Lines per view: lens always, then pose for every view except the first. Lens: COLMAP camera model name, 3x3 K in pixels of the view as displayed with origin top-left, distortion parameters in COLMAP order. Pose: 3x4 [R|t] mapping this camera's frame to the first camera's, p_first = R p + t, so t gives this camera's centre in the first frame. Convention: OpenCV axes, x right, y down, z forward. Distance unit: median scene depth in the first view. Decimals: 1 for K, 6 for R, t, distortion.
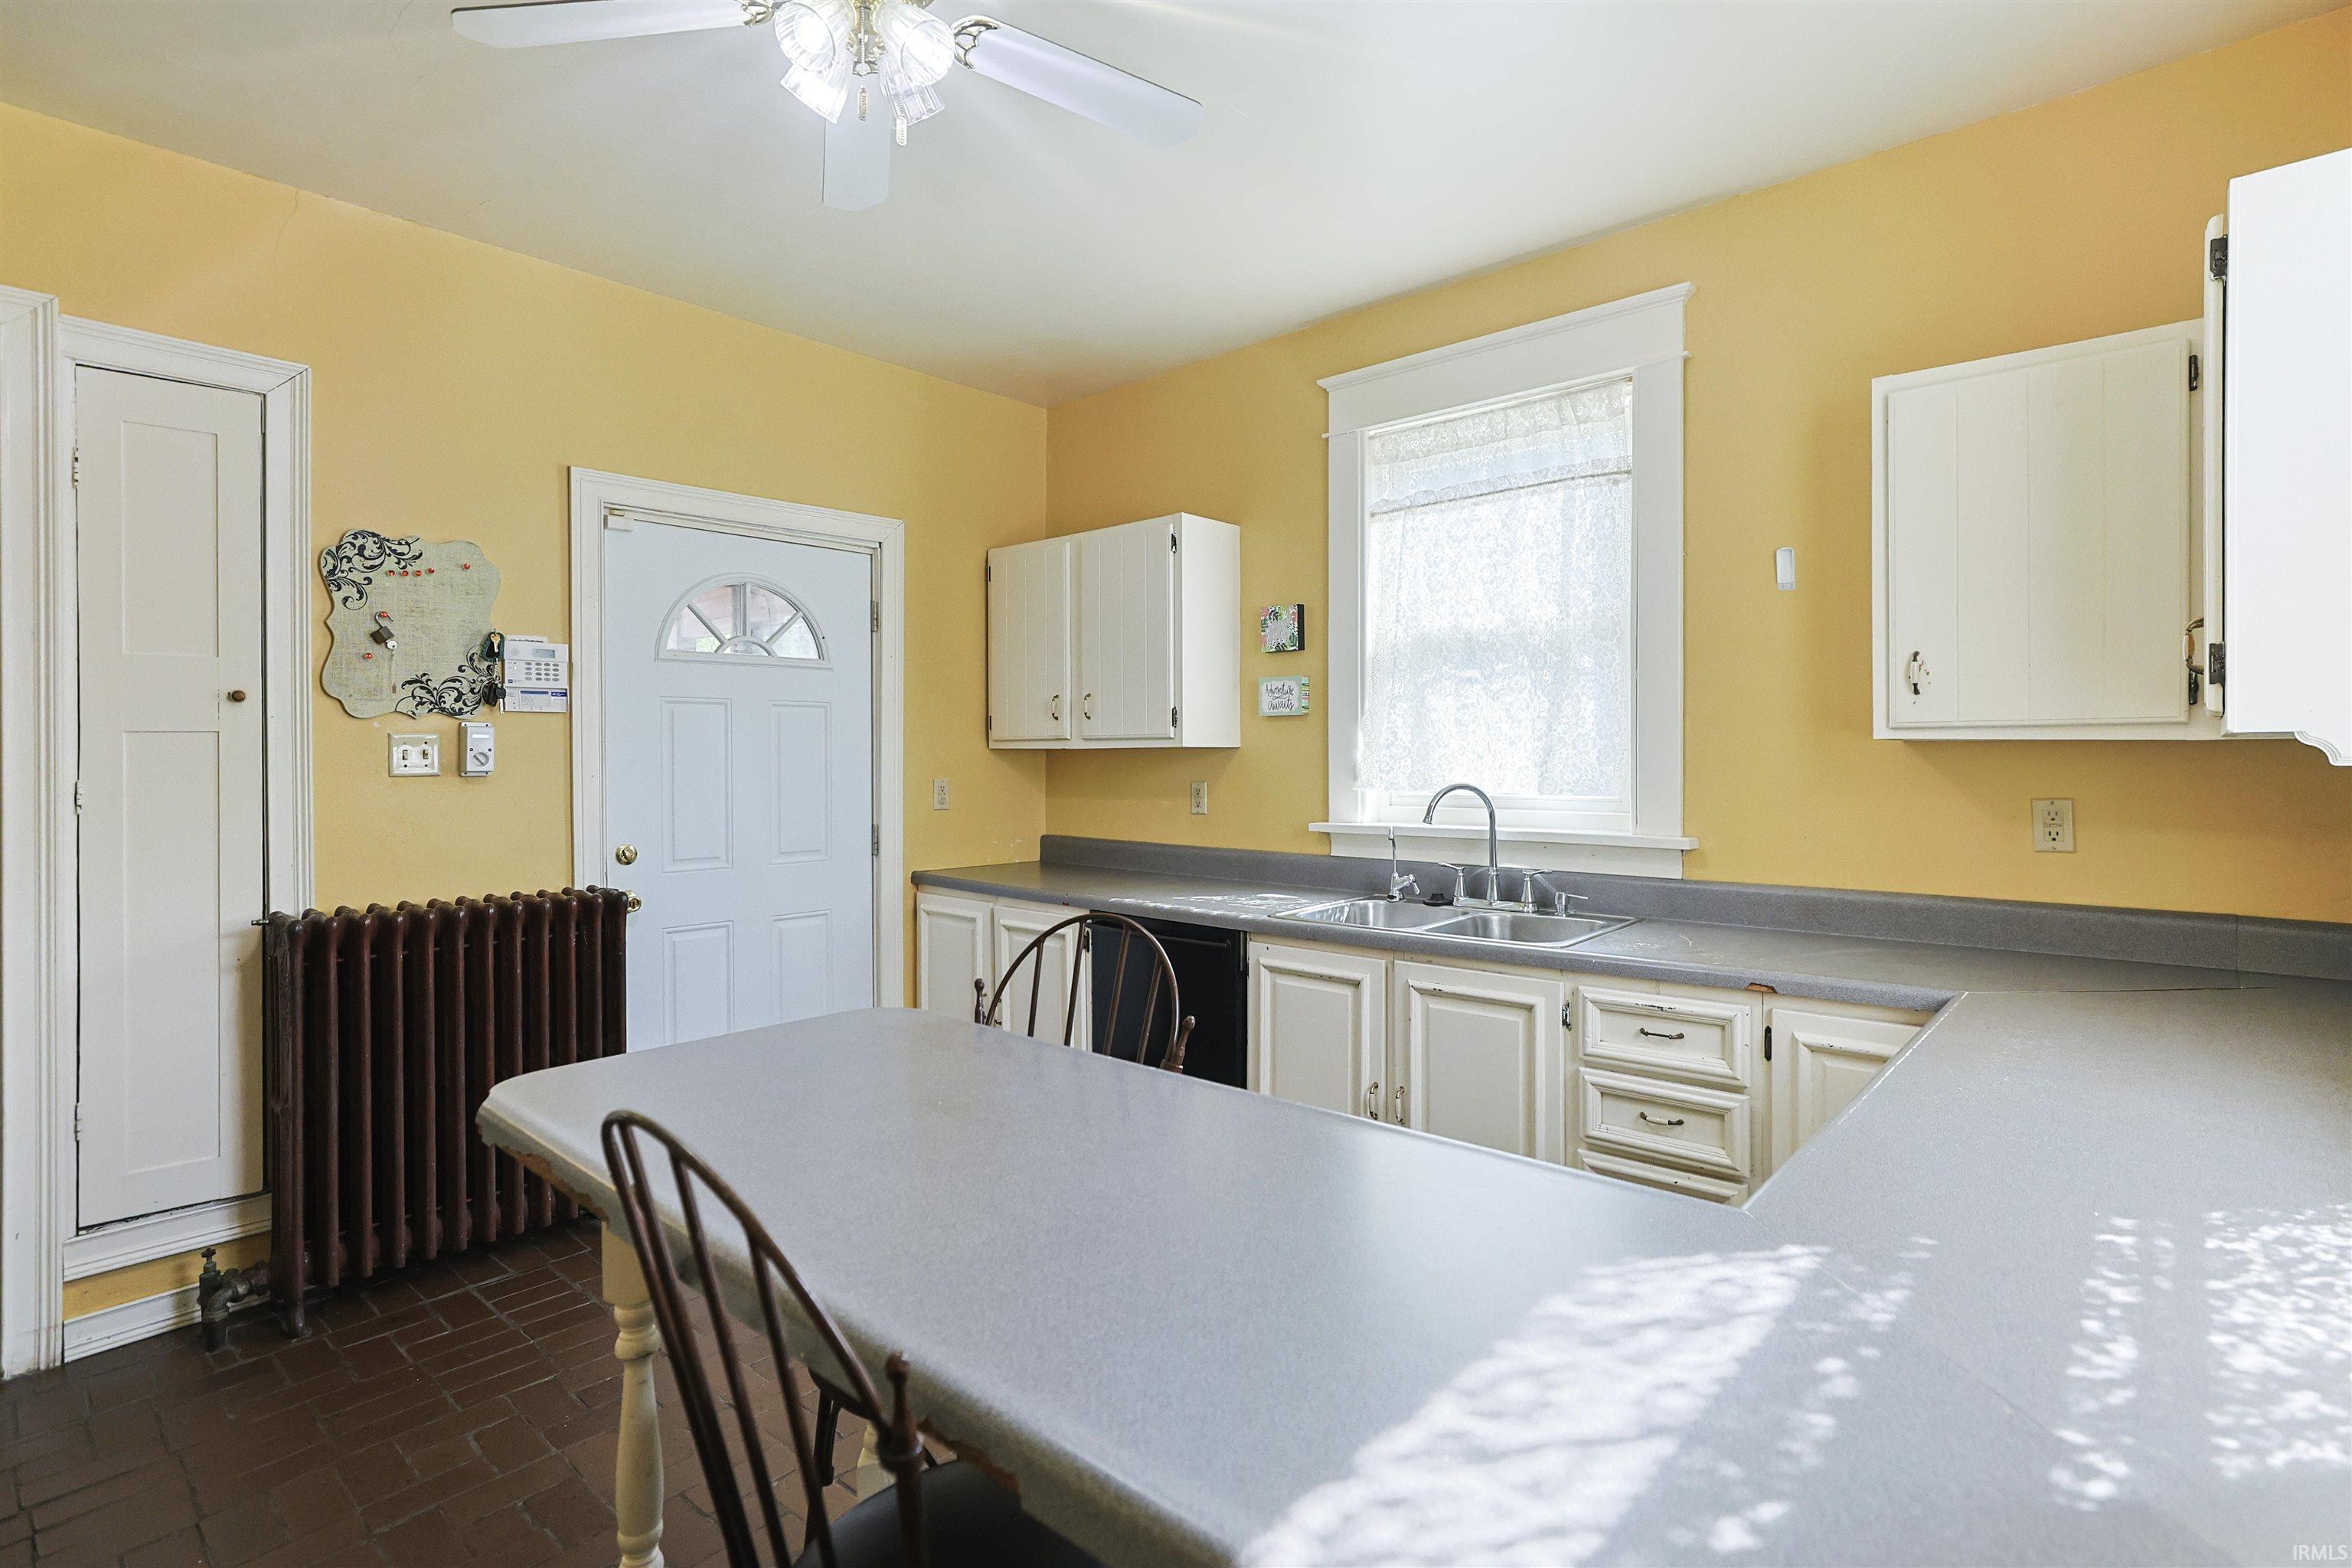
lens RADIAL K [[1185.6, 0, 1167.5], [0, 1185.6, 767.3], [0, 0, 1]] dist [-0.025698, 0.014511]
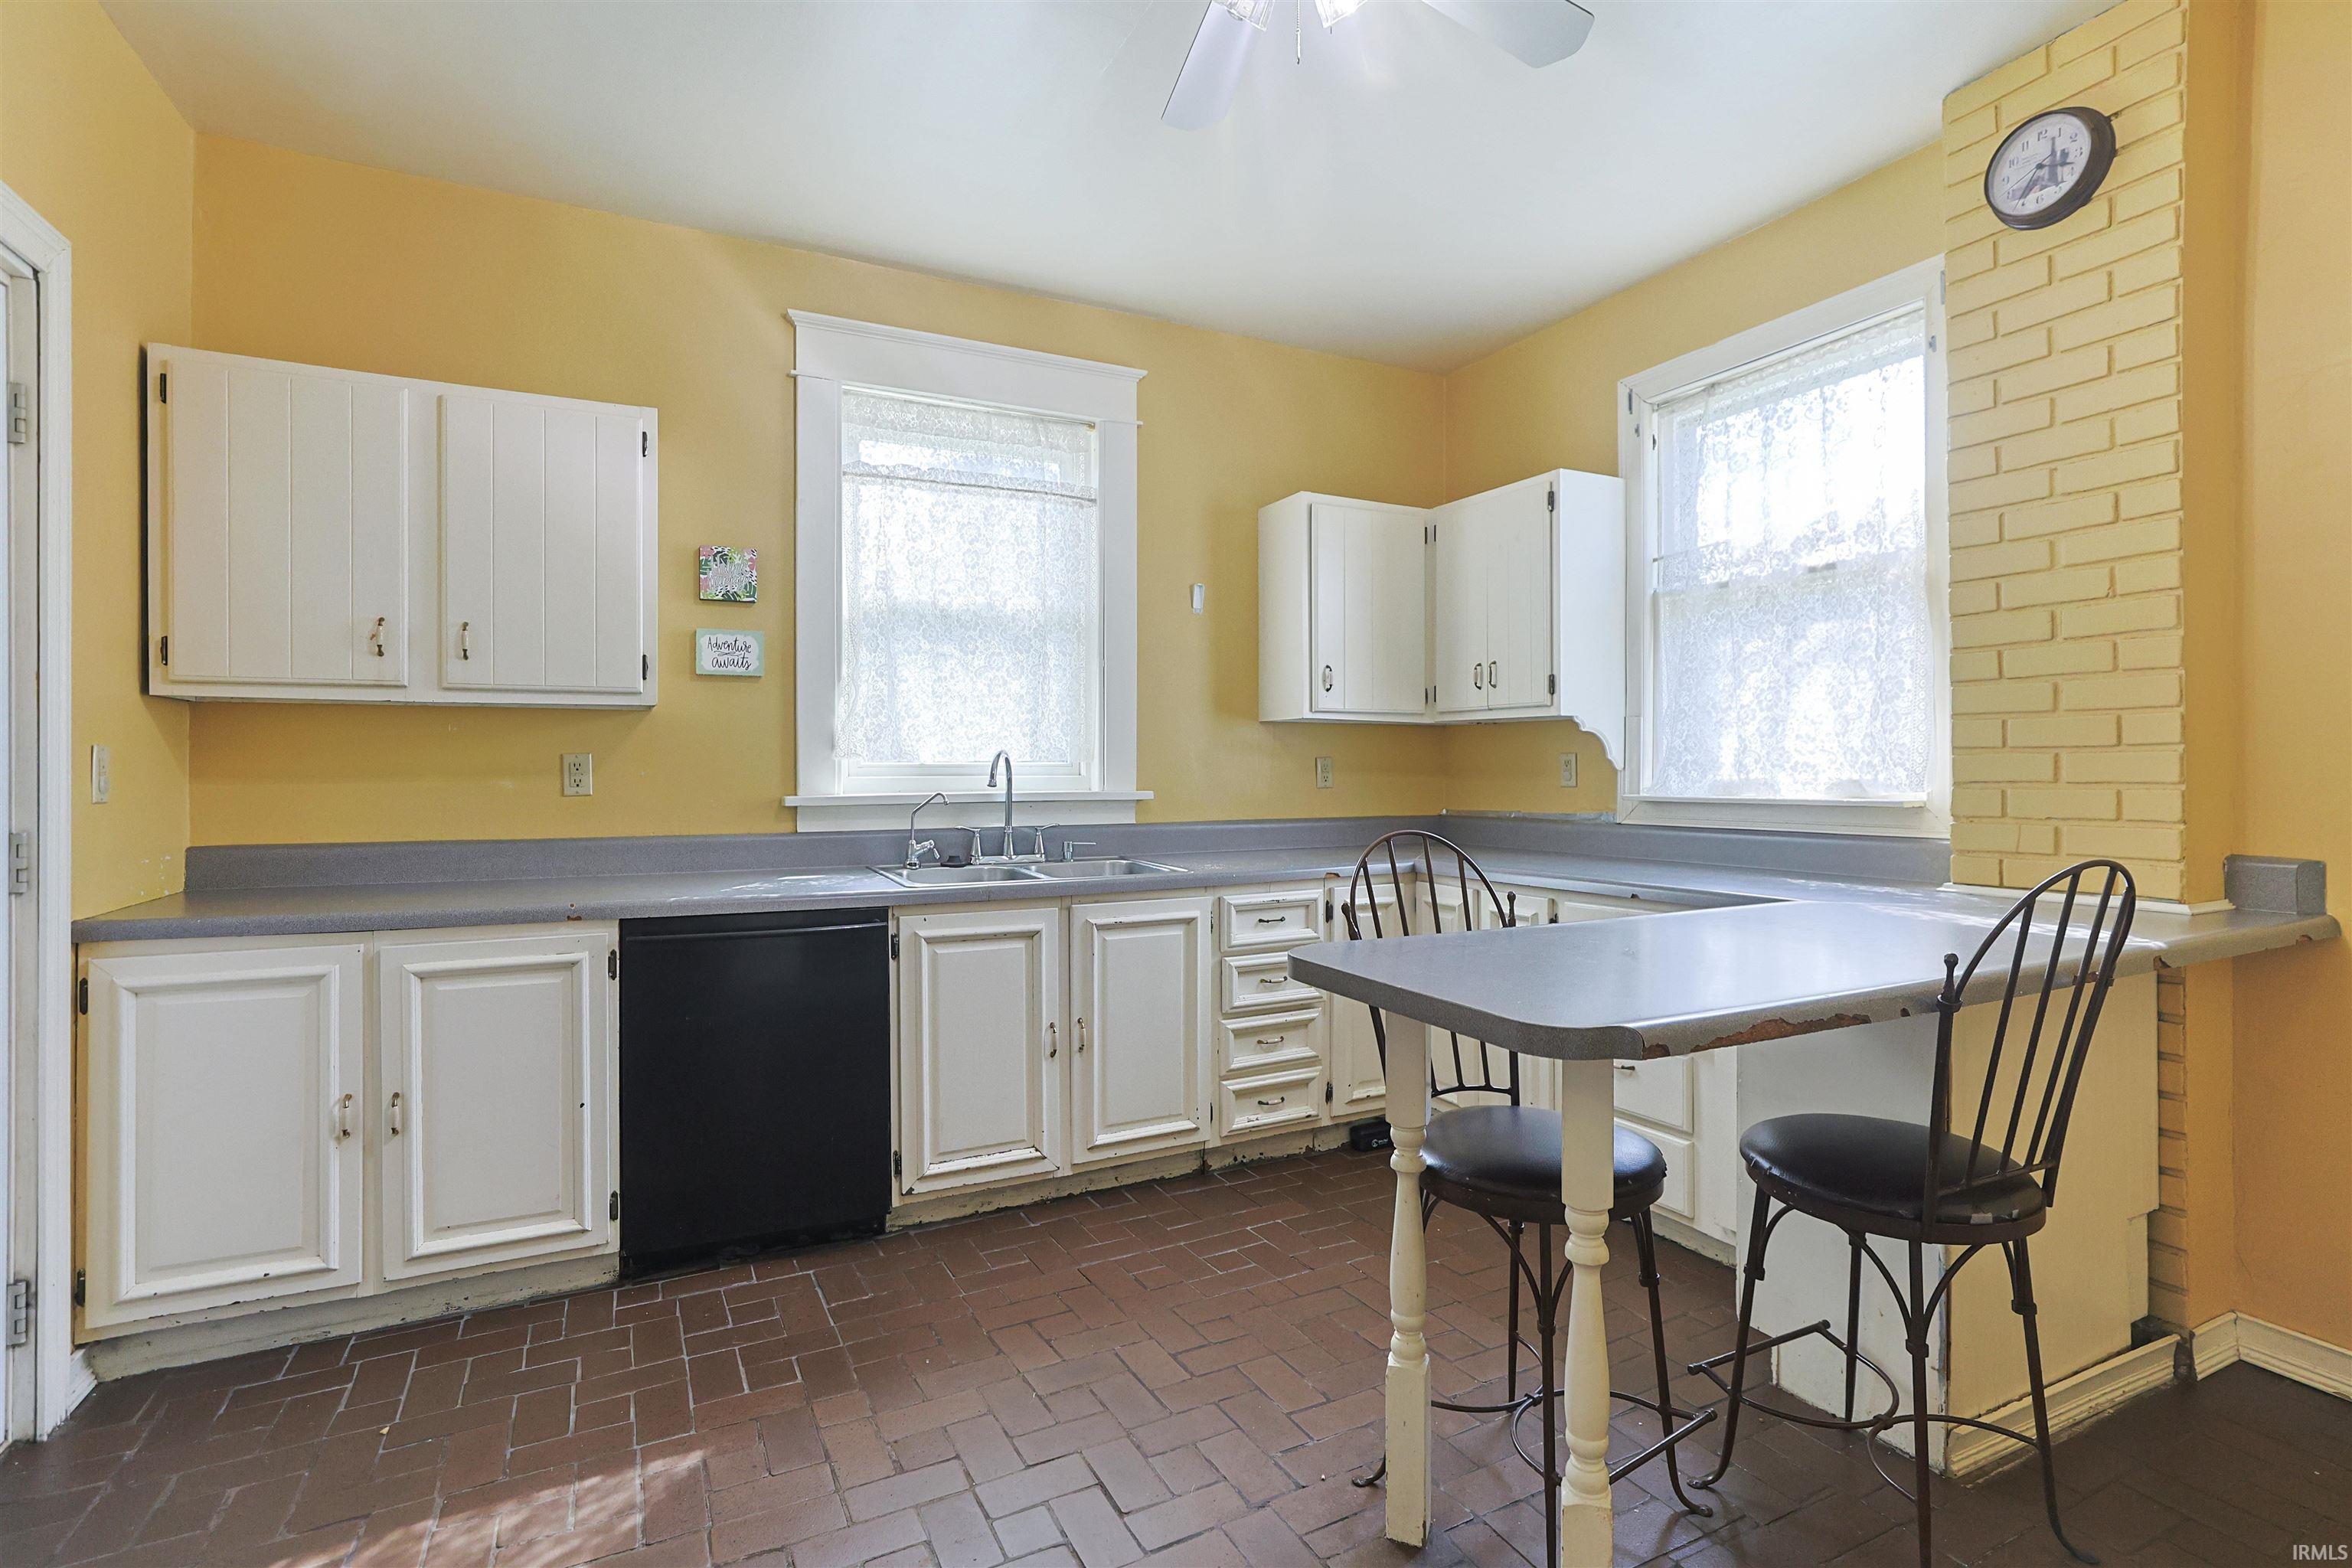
lens RADIAL K [[1185.6, 0, 1167.5], [0, 1185.6, 767.3], [0, 0, 1]] dist [-0.025698, 0.014511]
pose [[0.313306, 0.004201, 0.949643, -0.703721], [0.012871, 0.999880, -0.008669, 0.039501], [-0.949565, 0.014939, 0.313215, 0.489549]]
